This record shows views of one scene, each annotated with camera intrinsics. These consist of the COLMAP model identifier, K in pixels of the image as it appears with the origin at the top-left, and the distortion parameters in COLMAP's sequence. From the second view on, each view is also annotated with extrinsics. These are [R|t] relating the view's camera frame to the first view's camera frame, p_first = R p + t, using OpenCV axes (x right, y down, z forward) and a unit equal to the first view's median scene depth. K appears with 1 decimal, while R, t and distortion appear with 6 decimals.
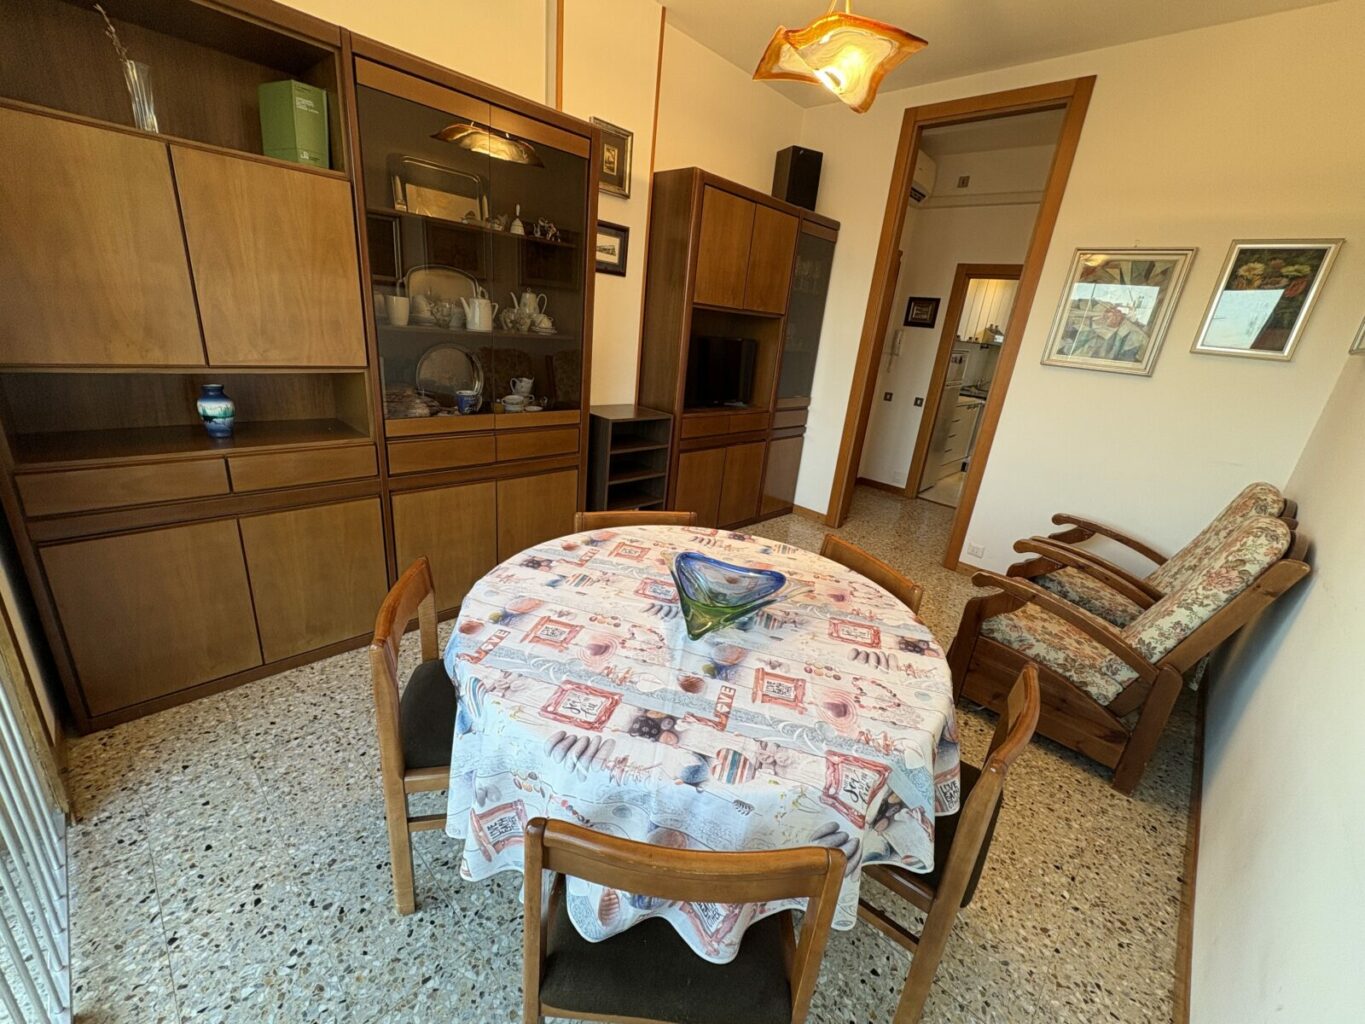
lens RADIAL K [[556.0, 0, 683.2], [0, 556.0, 514.7], [0, 0, 1]] dist [-0.000366, 0.000060]
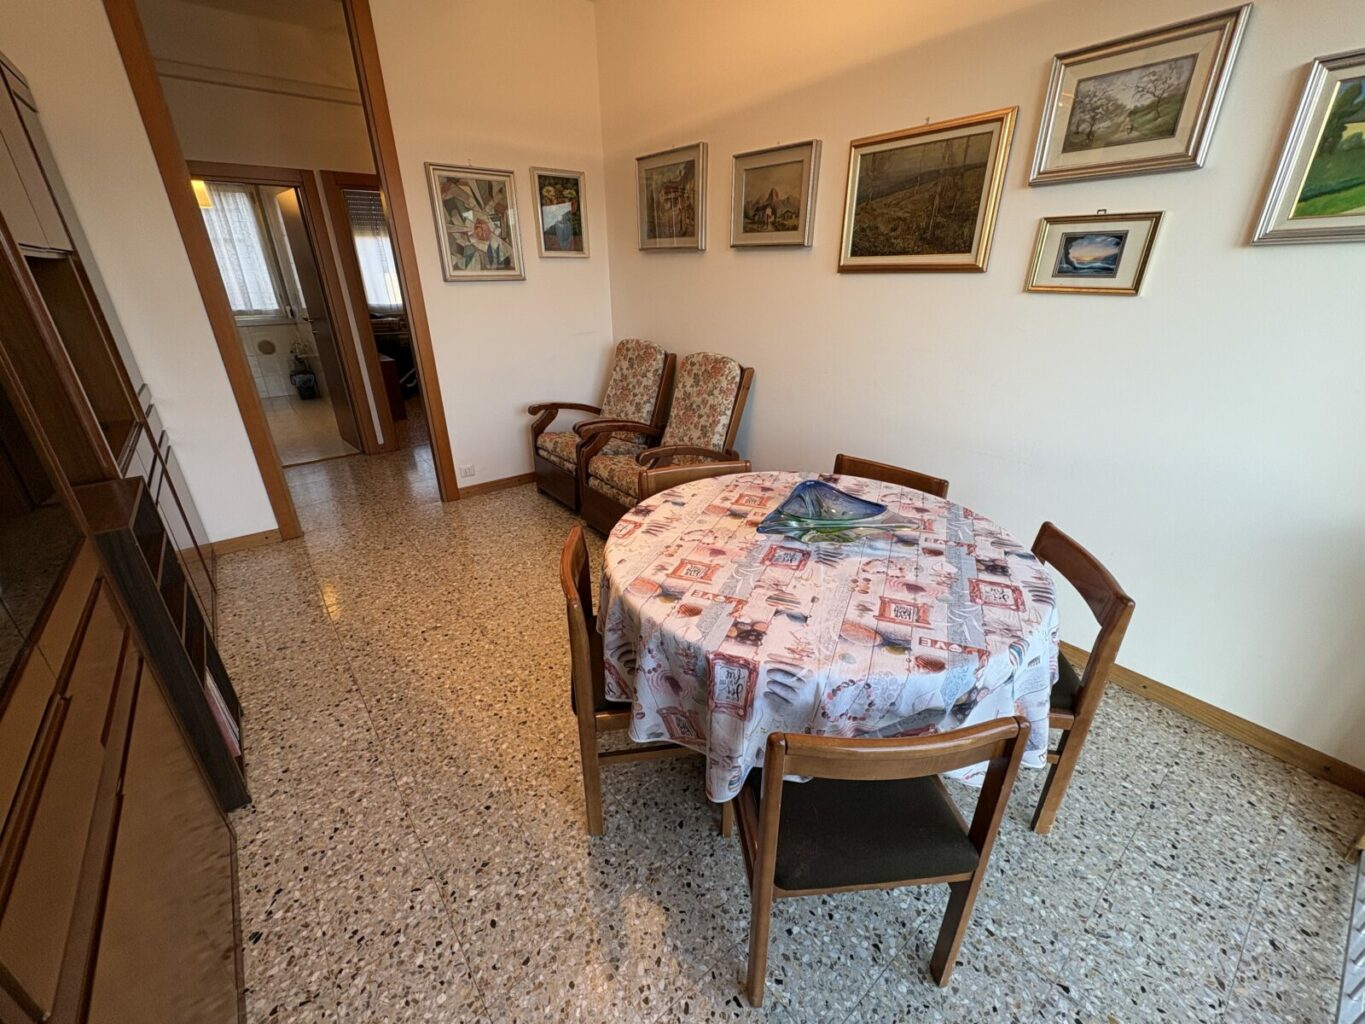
lens RADIAL K [[556.0, 0, 683.2], [0, 556.0, 514.7], [0, 0, 1]] dist [-0.000366, 0.000060]
pose [[0.129519, -0.490999, 0.861478, -0.880550], [0.348909, 0.835802, 0.423908, -0.412913], [-0.928164, 0.245673, 0.279566, 0.866501]]
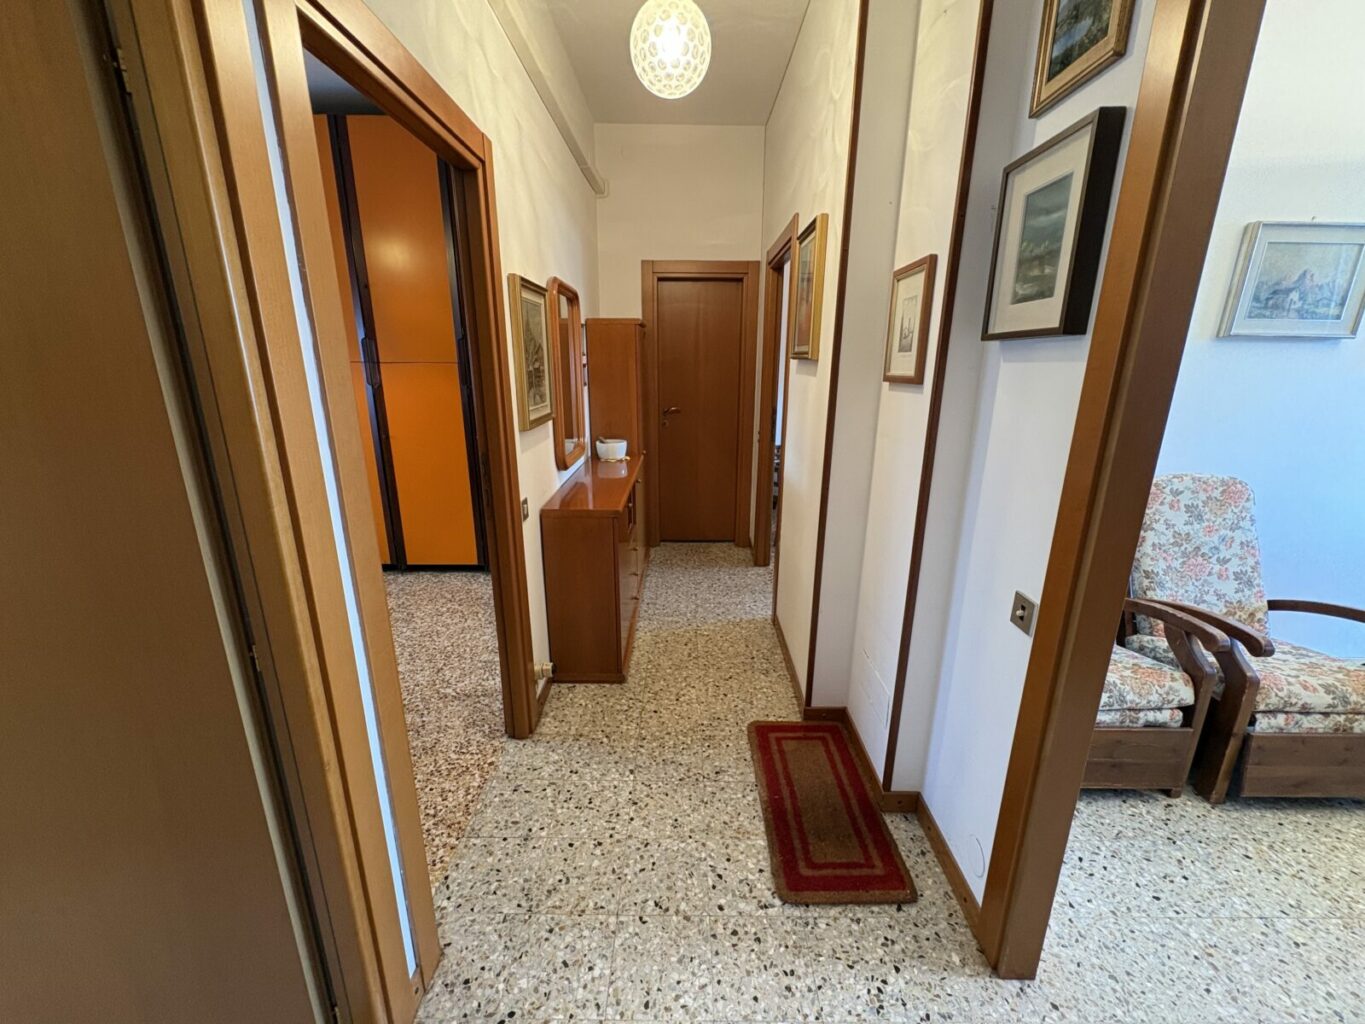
lens RADIAL K [[552.7, 0, 687.7], [0, 552.7, 516.0], [0, 0, 1]] dist [-0.000435, 0.000080]
pose [[-0.686182, -0.291757, 0.666357, 1.309238], [0.174250, 0.823448, 0.539972, -0.998430], [-0.706251, 0.486632, -0.514197, 3.179716]]
